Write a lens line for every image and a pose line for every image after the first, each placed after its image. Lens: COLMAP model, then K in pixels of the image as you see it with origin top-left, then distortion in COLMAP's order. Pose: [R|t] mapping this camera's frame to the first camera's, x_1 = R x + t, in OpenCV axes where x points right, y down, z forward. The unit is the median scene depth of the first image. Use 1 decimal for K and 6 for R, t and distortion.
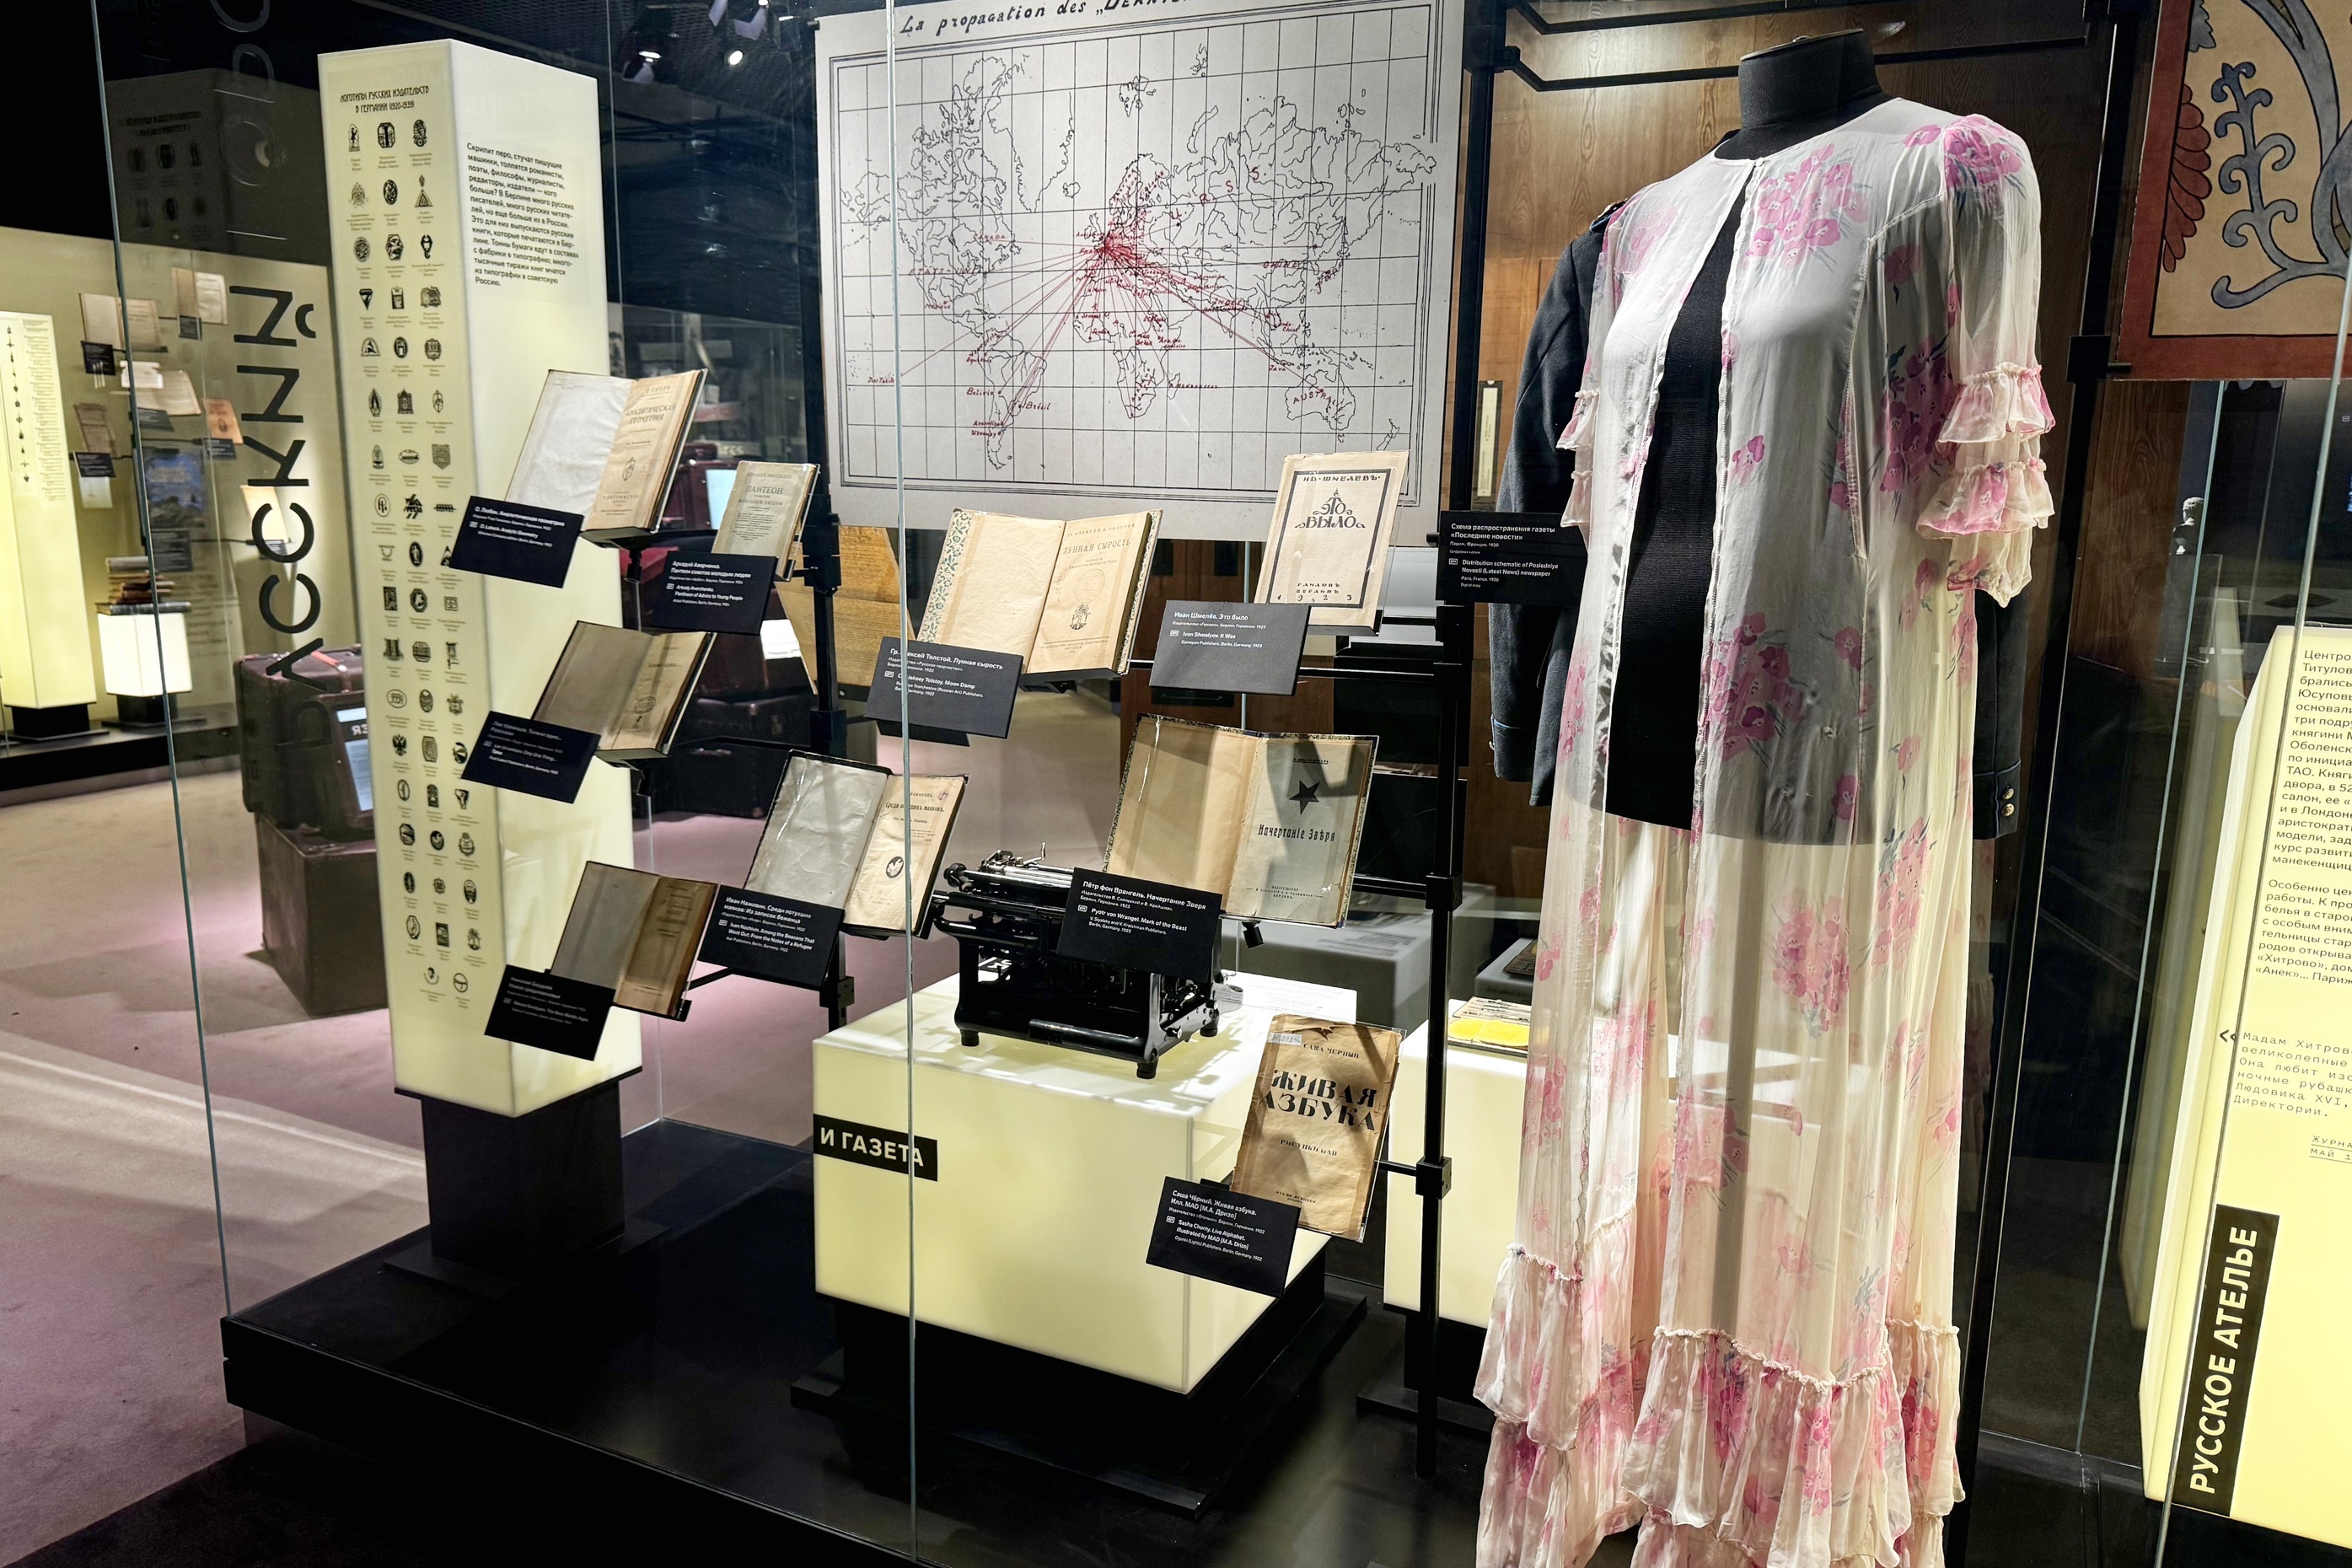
lens RADIAL K [[1651.6, 0, 1177.8], [0, 1651.6, 789.6], [0, 0, 1]] dist [-0.023030, -0.000877]
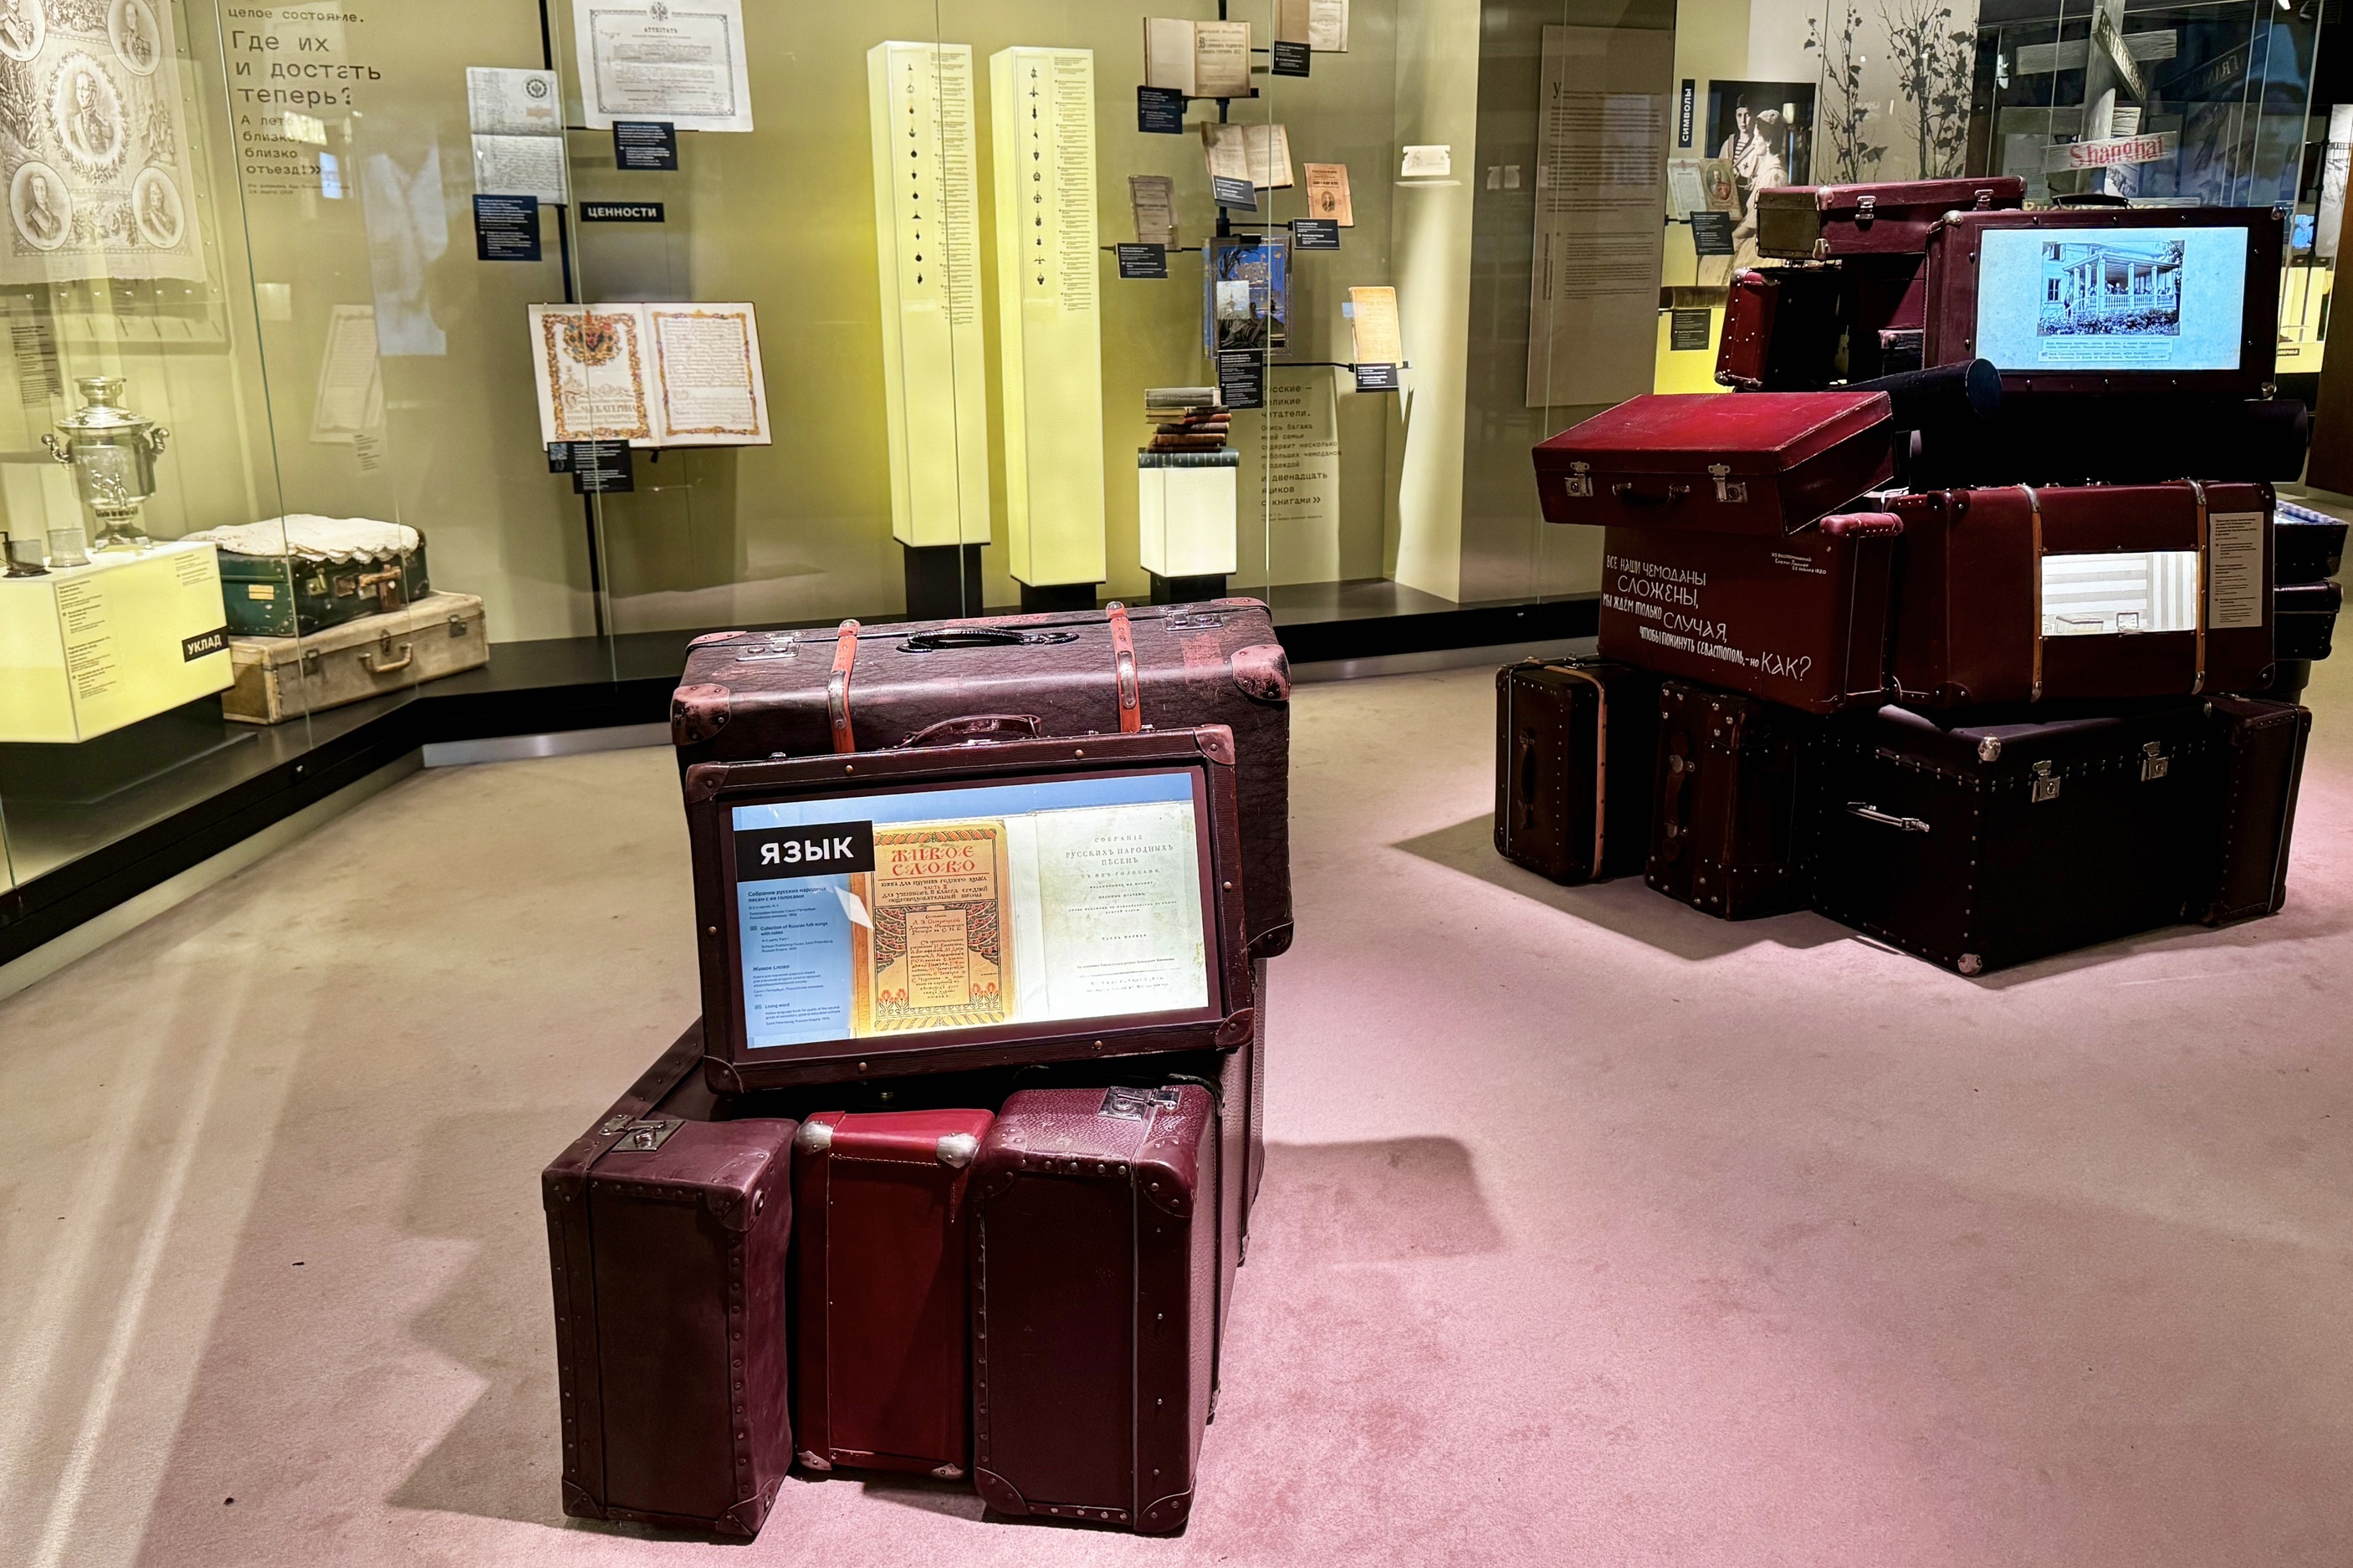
lens RADIAL K [[1815.1, 0, 1178.3], [0, 1815.1, 741.7], [0, 0, 1]] dist [0.032826, -0.002606]
pose [[0.721462, 0.148381, -0.676370, -0.062236], [-0.108159, 0.988930, 0.101581, -0.066102], [0.683955, -0.000131, 0.729524, 0.394256]]
